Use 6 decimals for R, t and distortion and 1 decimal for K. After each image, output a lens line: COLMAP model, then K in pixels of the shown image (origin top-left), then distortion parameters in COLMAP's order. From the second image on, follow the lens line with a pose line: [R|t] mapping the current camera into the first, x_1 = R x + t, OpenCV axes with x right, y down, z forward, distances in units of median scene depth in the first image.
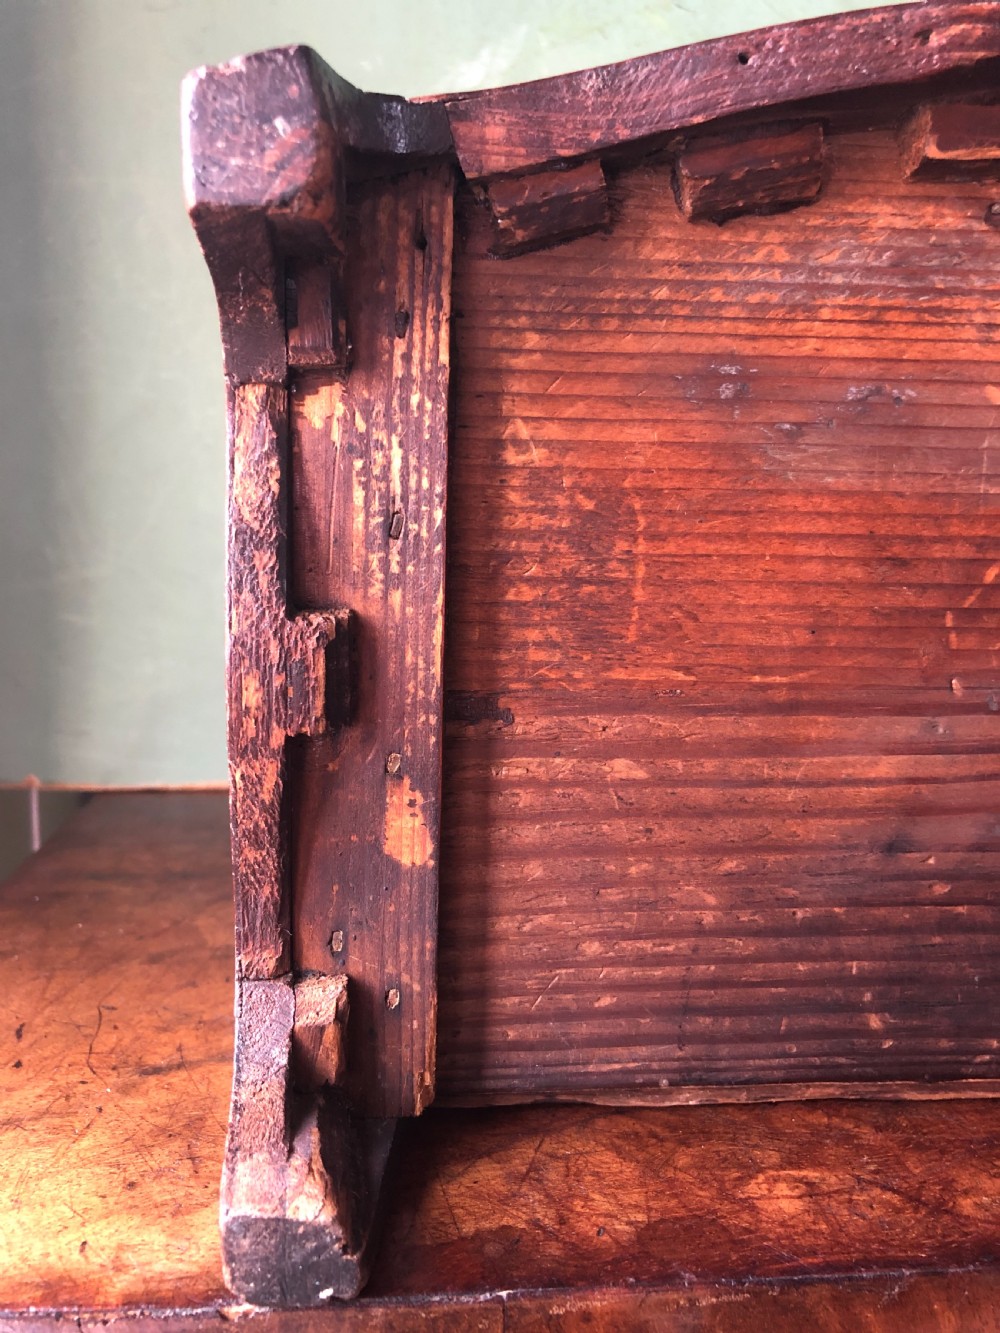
lens RADIAL K [[1093.8, 0, 468.1], [0, 1093.8, 671.2], [0, 0, 1]] dist [0.015665, -0.009779]
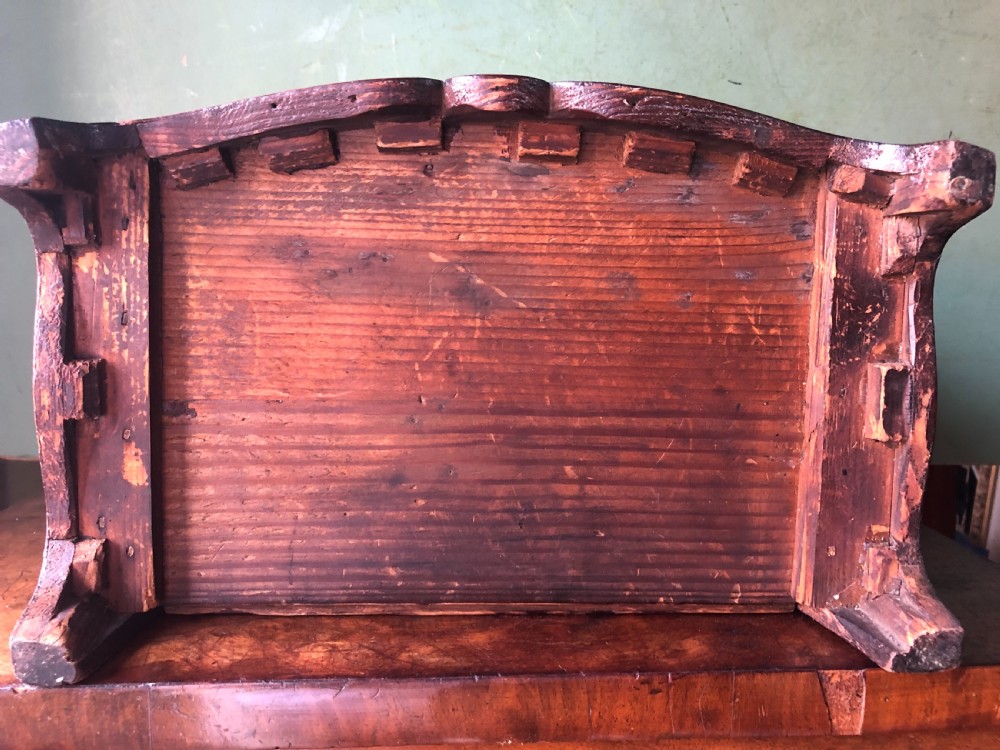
lens RADIAL K [[820.6, 0, 491.5], [0, 820.6, 372.7], [0, 0, 1]] dist [0.015665, -0.009779]
pose [[0.999772, 0.010478, -0.018580, 0.625616], [-0.010992, 0.999553, -0.027789, 0.004268], [0.018280, 0.027987, 0.999441, -0.515360]]
